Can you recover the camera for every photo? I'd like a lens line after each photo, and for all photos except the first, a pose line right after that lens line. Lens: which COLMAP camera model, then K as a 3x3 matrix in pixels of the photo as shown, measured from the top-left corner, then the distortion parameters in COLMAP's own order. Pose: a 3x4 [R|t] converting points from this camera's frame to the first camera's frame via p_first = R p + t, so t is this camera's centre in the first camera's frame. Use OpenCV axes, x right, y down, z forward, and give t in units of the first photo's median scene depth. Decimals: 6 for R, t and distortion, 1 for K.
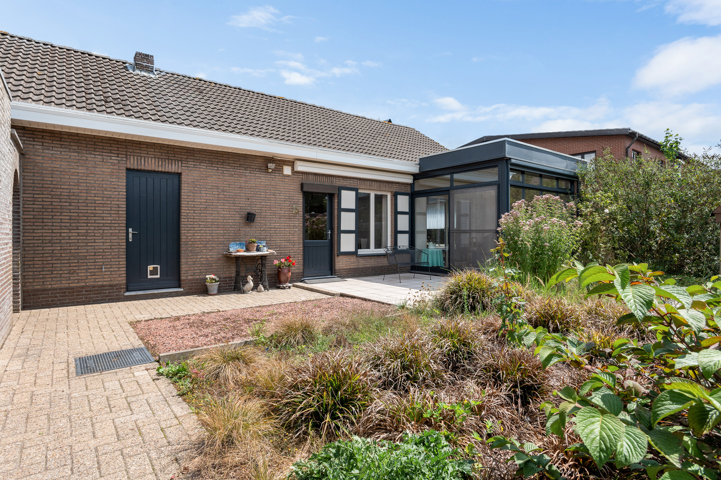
lens RADIAL K [[383.2, 0, 361.9], [0, 383.2, 232.3], [0, 0, 1]] dist [0.000468, -0.000842]
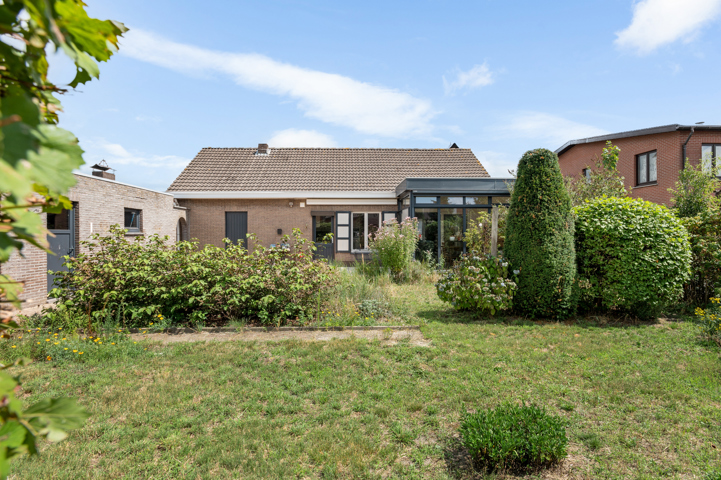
lens RADIAL K [[383.2, 0, 361.9], [0, 383.2, 232.3], [0, 0, 1]] dist [0.000468, -0.000842]
pose [[0.820361, -0.001287, -0.571844, 1.027051], [0.003899, 0.999987, 0.003344, -0.035173], [0.571832, -0.004973, 0.820355, -0.312133]]
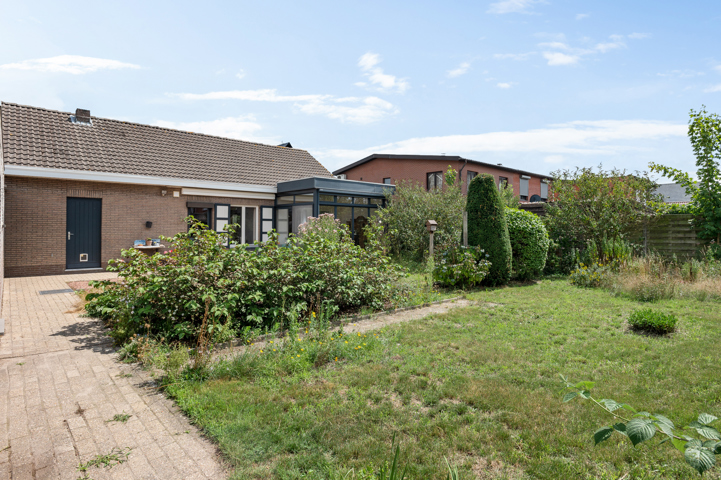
lens RADIAL K [[388.8, 0, 360.2], [0, 388.8, 224.8], [0, 0, 1]] dist [-0.000390, -0.001048]
pose [[0.997039, 0.009387, 0.076329, 0.418825], [-0.009357, 0.999956, -0.000752, -0.040021], [-0.076332, 0.000035, 0.997082, -0.620703]]
